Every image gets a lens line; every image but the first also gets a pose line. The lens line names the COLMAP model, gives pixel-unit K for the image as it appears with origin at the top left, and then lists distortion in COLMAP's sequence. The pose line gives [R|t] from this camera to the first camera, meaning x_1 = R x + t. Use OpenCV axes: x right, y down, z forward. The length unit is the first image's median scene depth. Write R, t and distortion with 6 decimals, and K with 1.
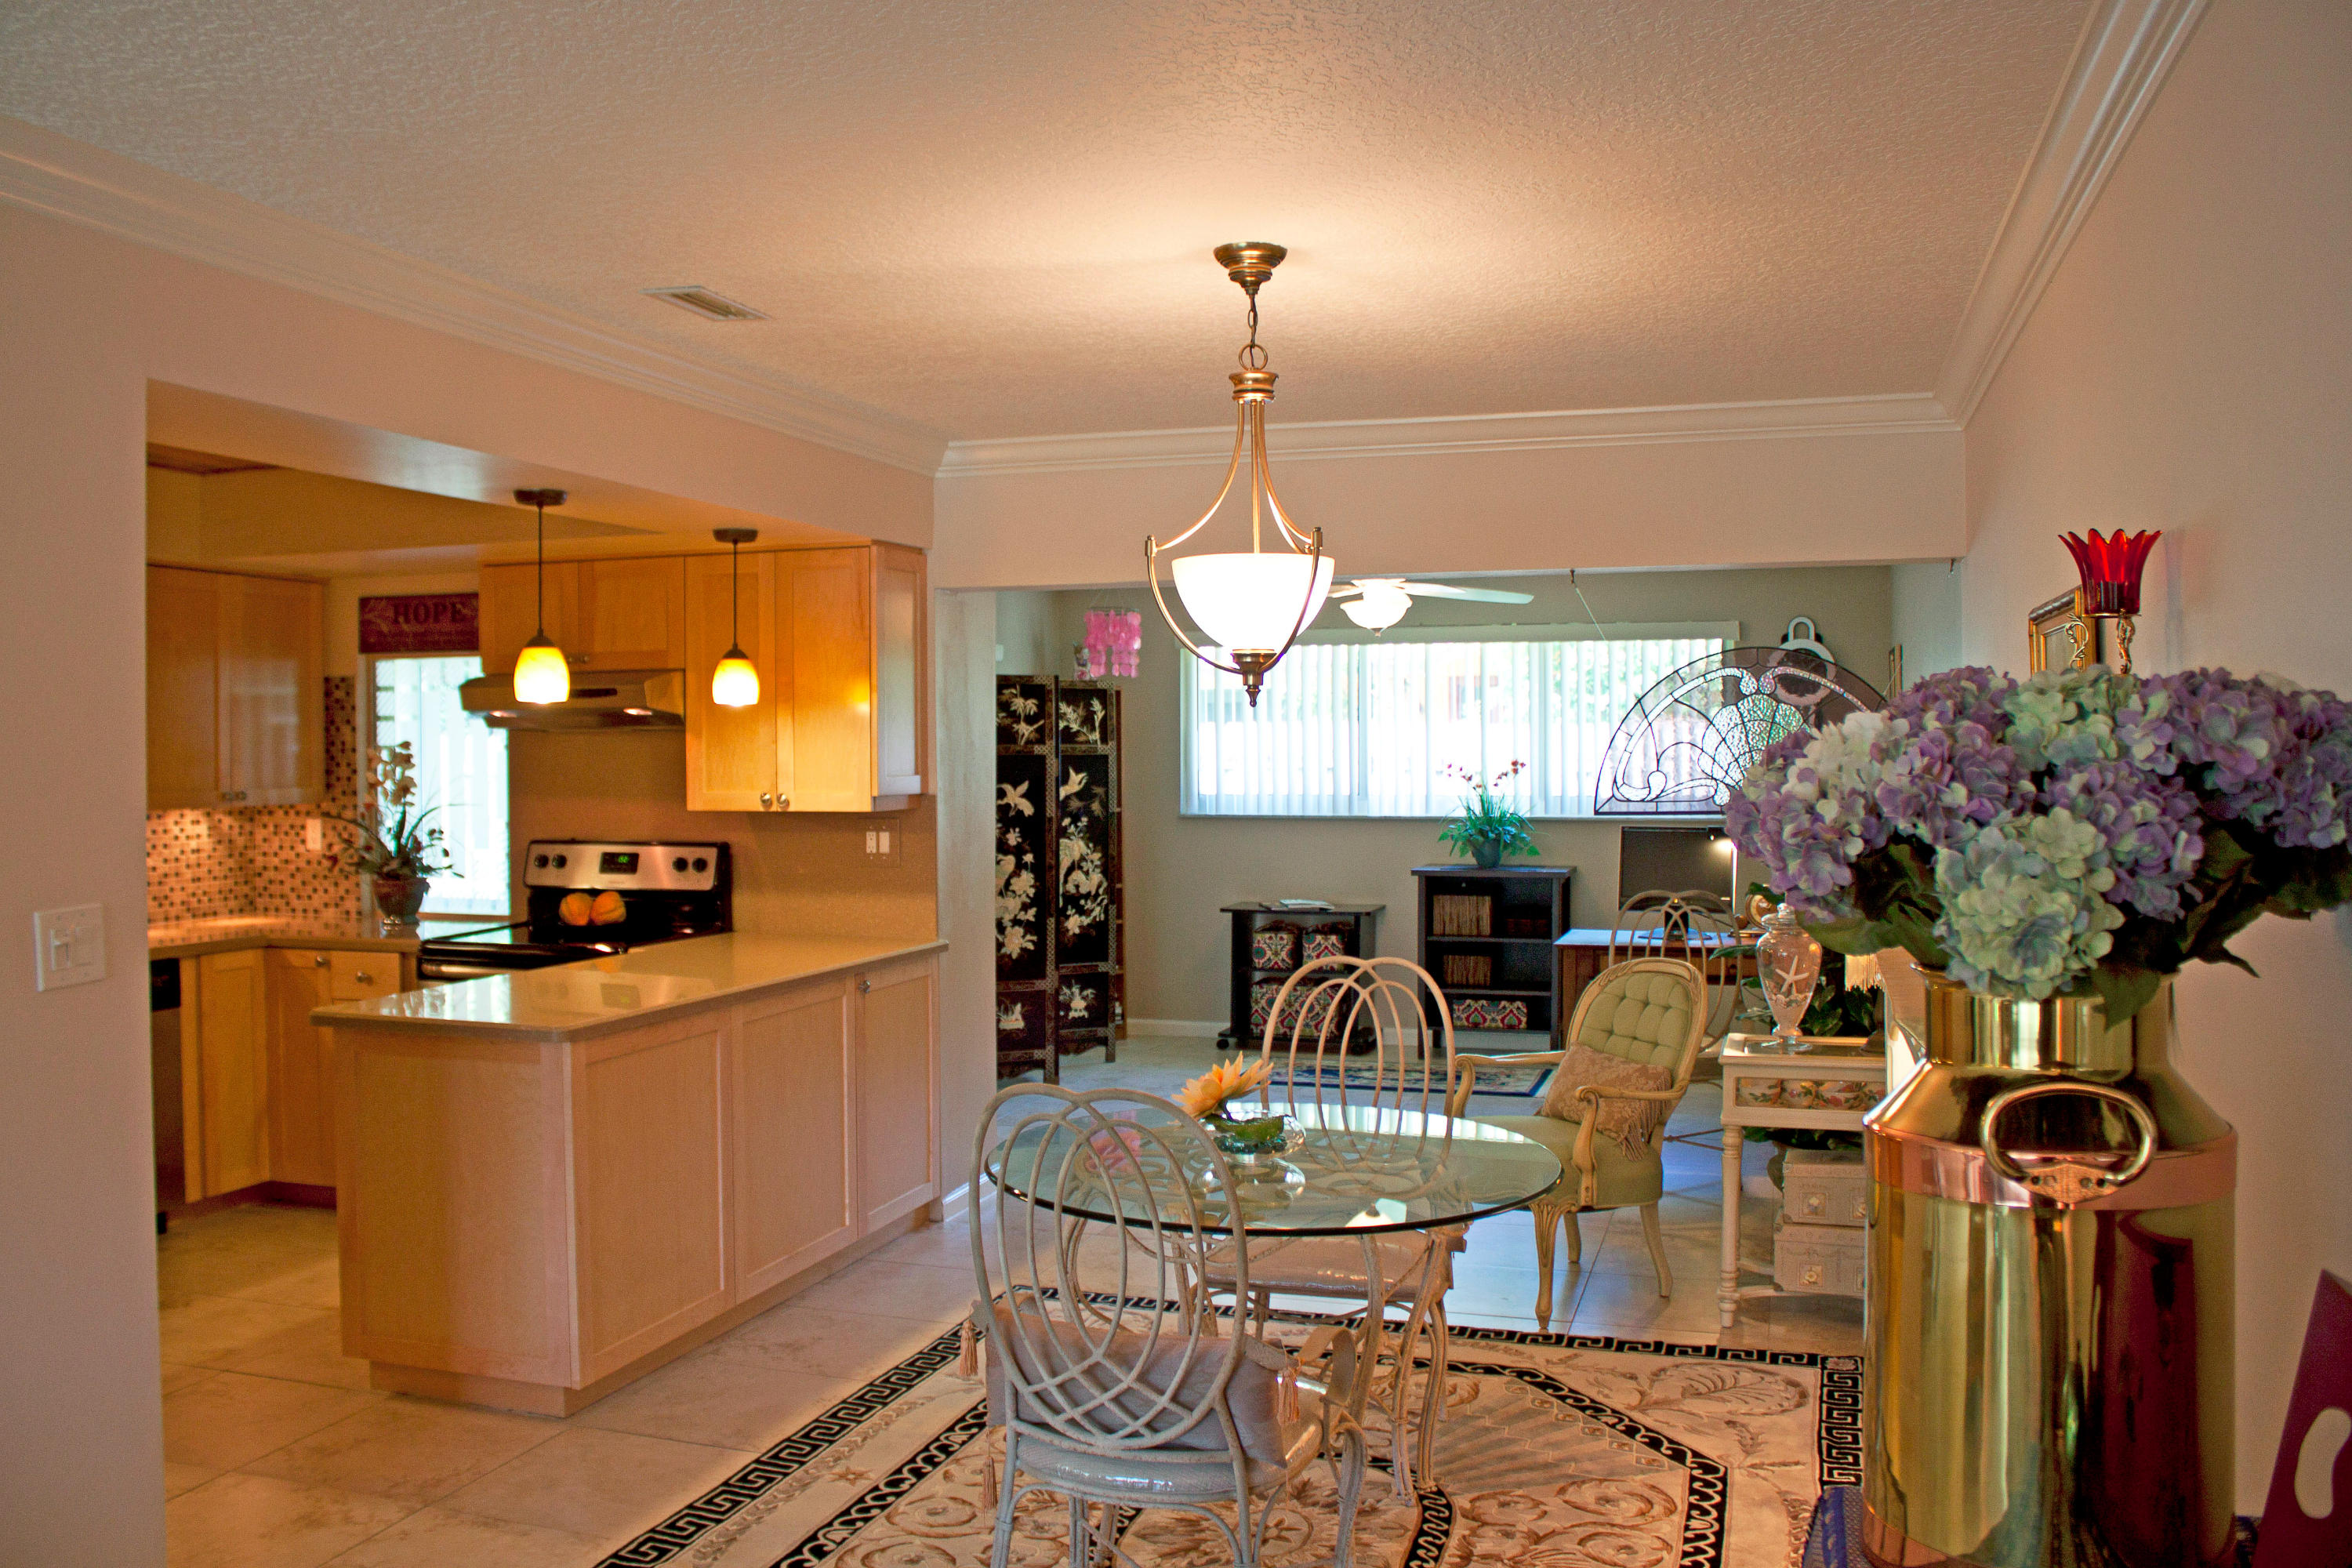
lens RADIAL K [[1997.2, 0, 1176.0], [0, 1997.2, 784.0], [0, 0, 1]] dist [-0.146962, 0.135708]
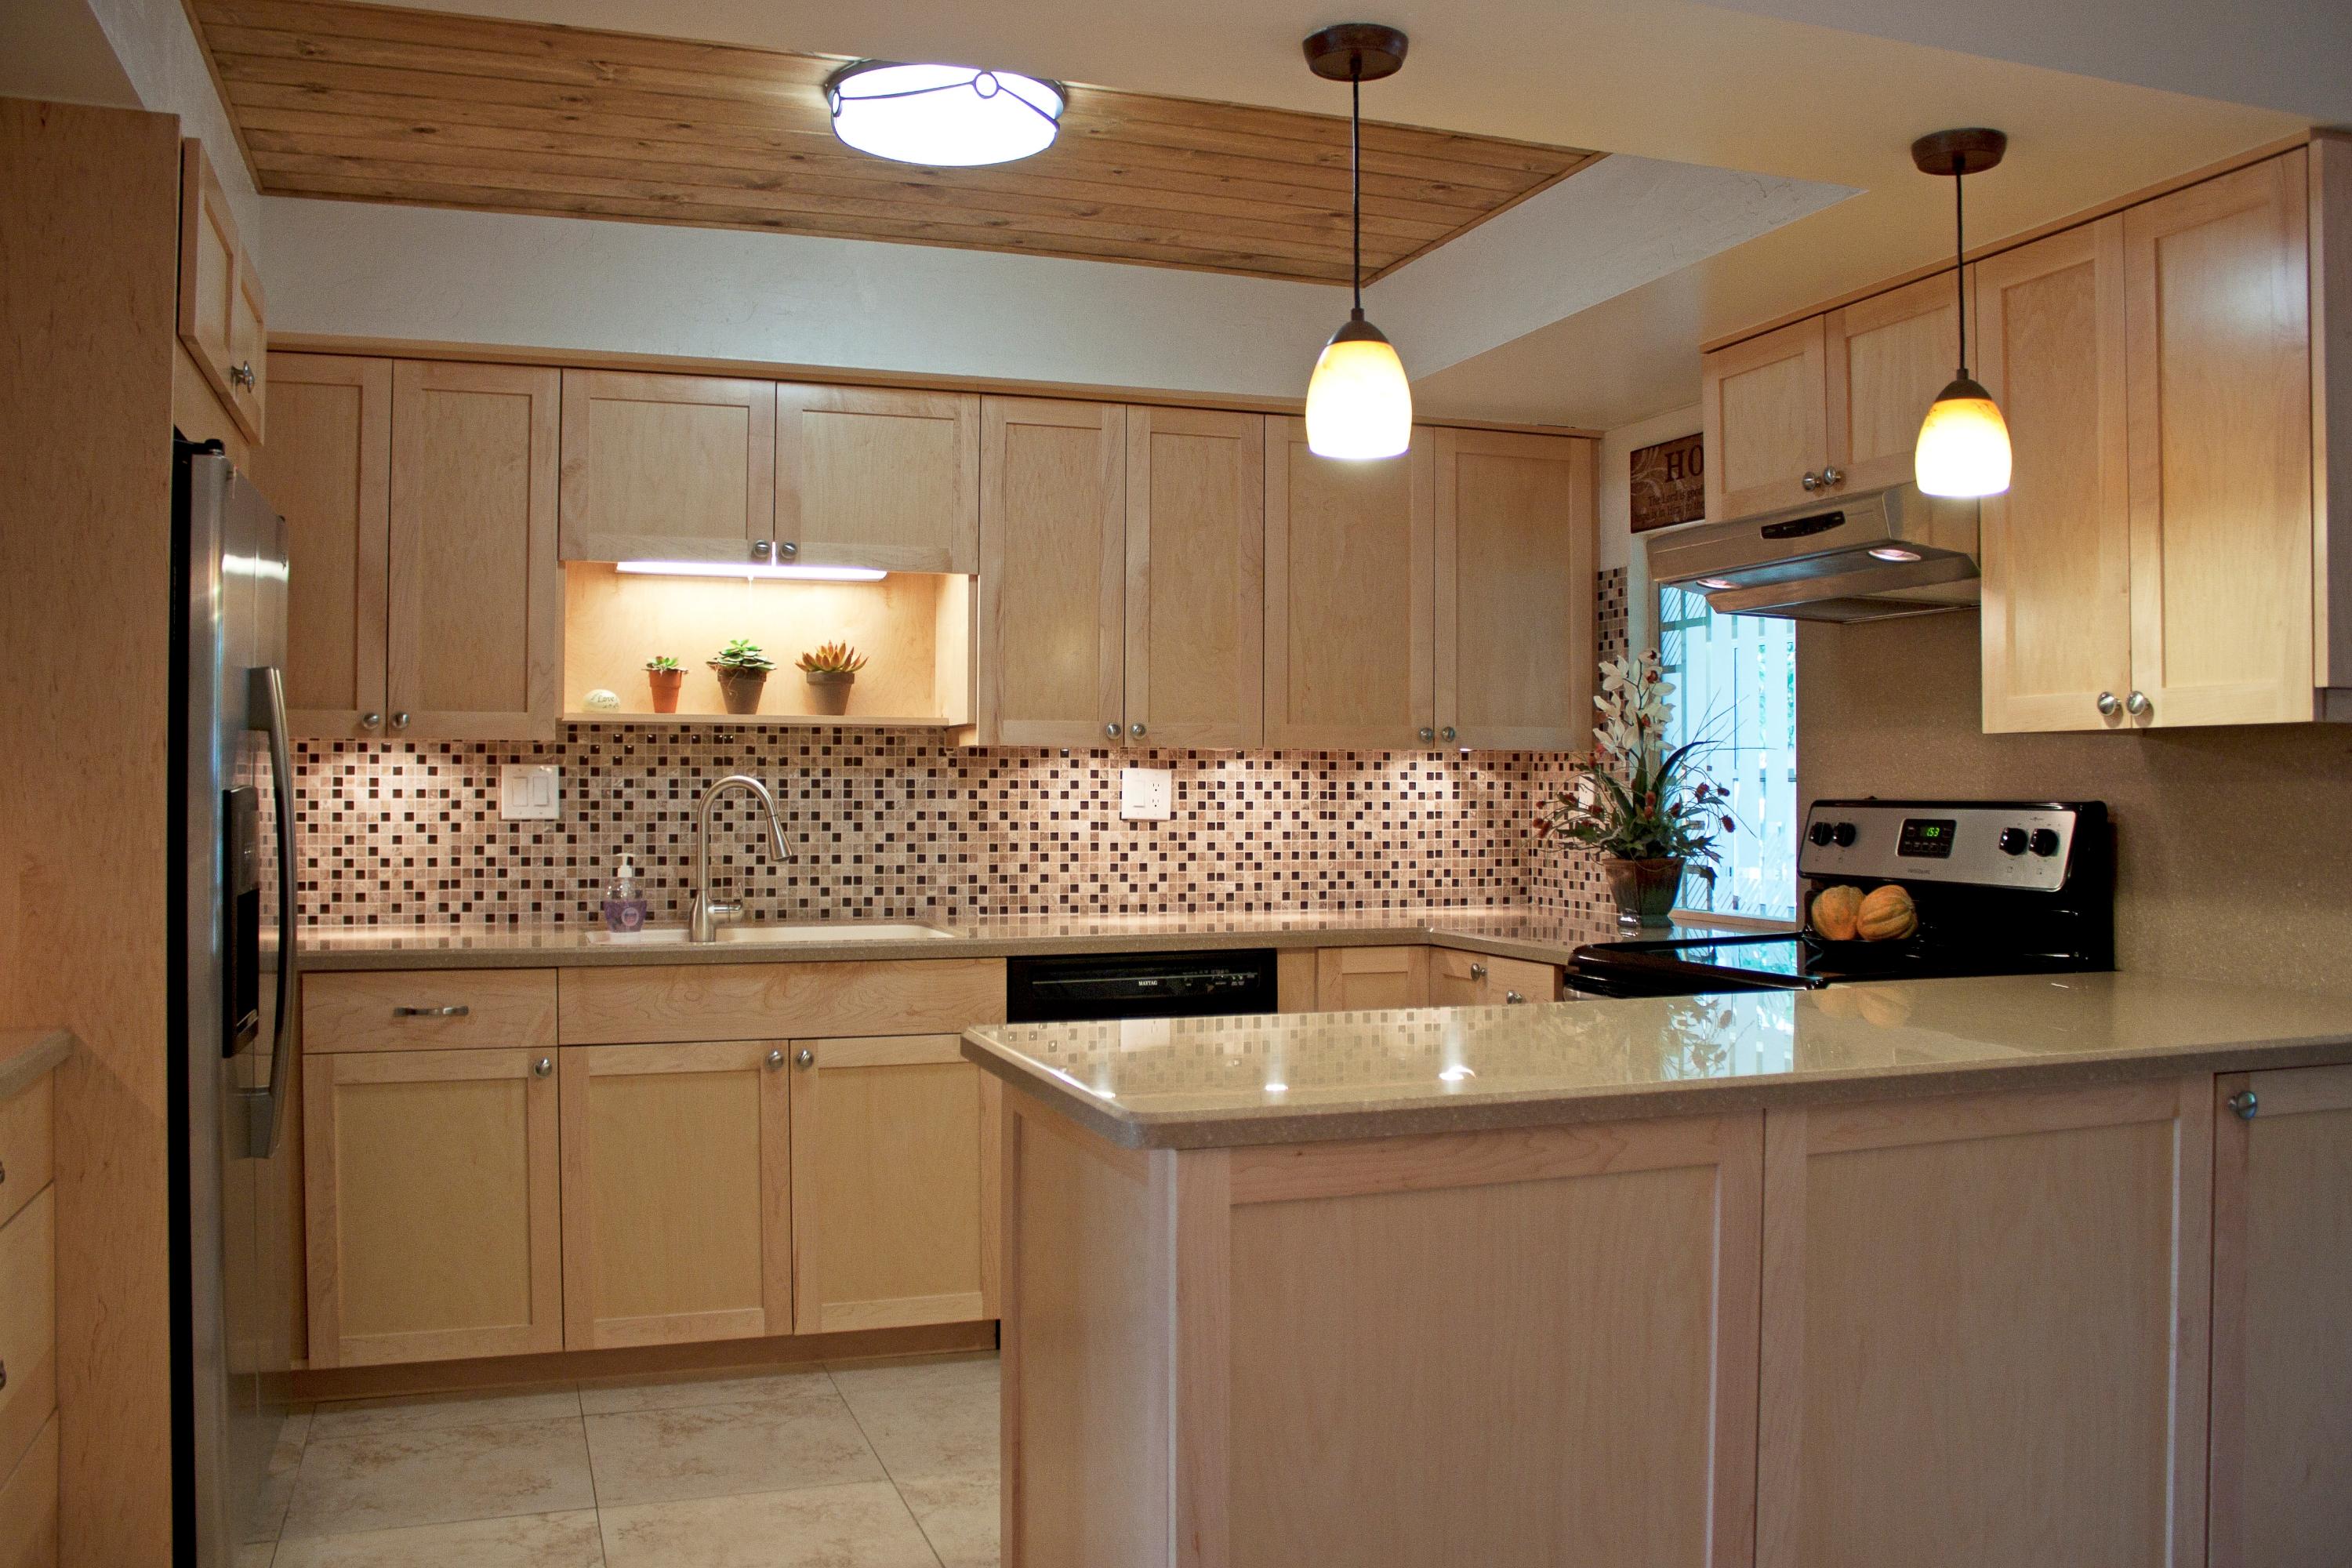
lens RADIAL K [[1942.7, 0, 1176.0], [0, 1942.7, 784.0], [0, 0, 1]] dist [-0.155825, 0.121905]
pose [[0.597250, 0.000680, -0.802055, 0.029594], [-0.020332, 0.999691, -0.014293, 0.035484], [0.801797, 0.024844, 0.597080, 0.480863]]
